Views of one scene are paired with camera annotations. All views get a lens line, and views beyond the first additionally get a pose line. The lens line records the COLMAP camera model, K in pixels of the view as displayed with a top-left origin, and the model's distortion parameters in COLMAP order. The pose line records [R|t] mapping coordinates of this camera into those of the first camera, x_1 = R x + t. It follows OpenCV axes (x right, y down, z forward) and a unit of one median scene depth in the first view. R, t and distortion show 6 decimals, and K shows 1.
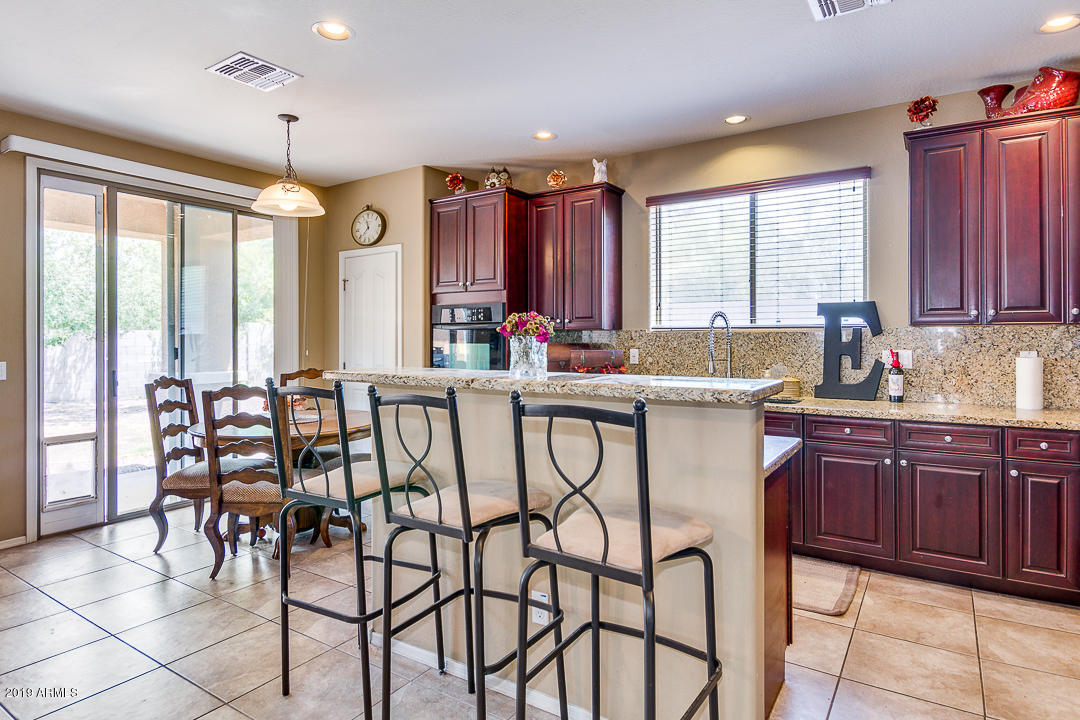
lens RADIAL K [[587.5, 0, 566.2], [0, 587.5, 337.7], [0, 0, 1]] dist [0.031676, -0.012274]
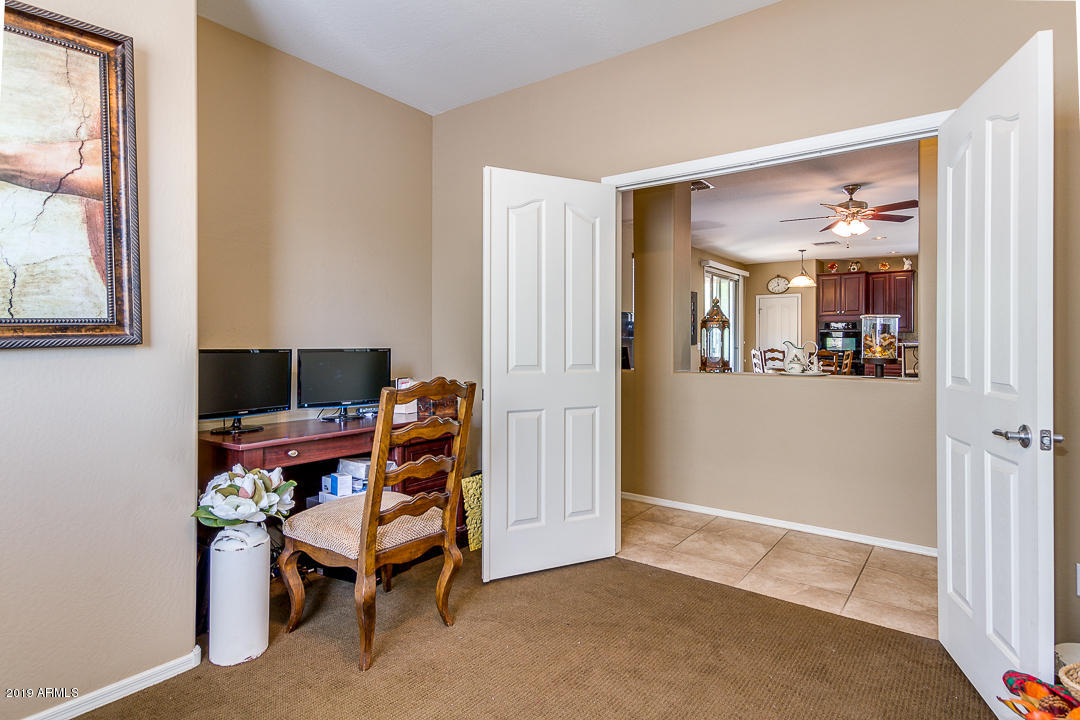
lens RADIAL K [[587.5, 0, 545.4], [0, 587.5, 340.9], [0, 0, 1]] dist [0.031676, -0.012274]
pose [[0.998579, 0.006267, -0.052927, -1.442193], [-0.006453, 0.999974, -0.003326, 0.043670], [0.052904, 0.003663, 0.998593, -1.636223]]
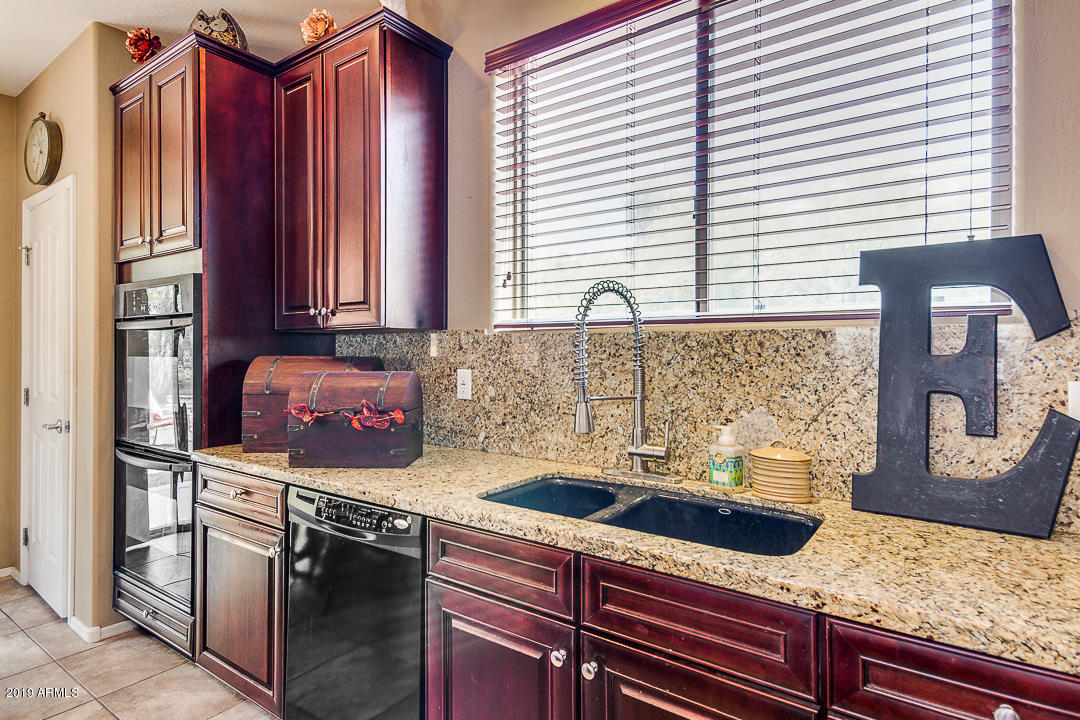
lens RADIAL K [[587.5, 0, 539.2], [0, 587.5, 350.0], [0, 0, 1]] dist [0.031676, -0.012274]
pose [[0.997900, 0.005106, -0.064564, 0.246991], [-0.005473, 0.999970, -0.005500, 0.006664], [0.064534, 0.005842, 0.997898, 0.611931]]
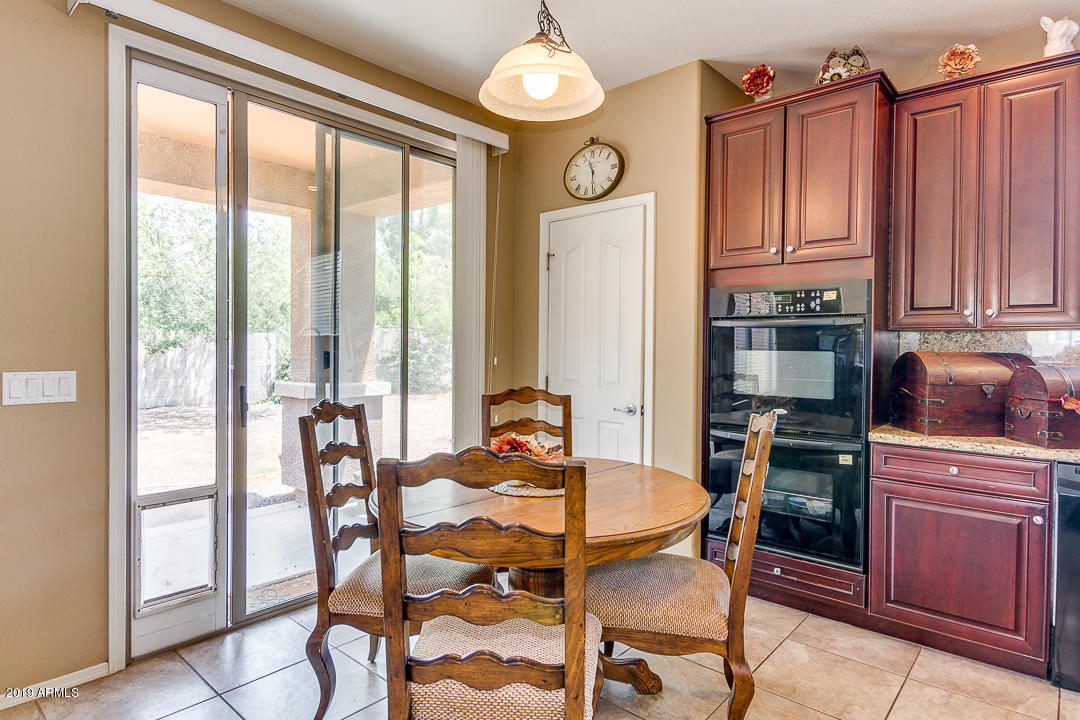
lens RADIAL K [[587.5, 0, 570.5], [0, 587.5, 353.2], [0, 0, 1]] dist [0.031676, -0.012274]
pose [[0.991813, 0.014141, -0.126915, -0.367603], [-0.012693, 0.999845, 0.012210, 0.009328], [0.127068, -0.010500, 0.991838, 0.462913]]
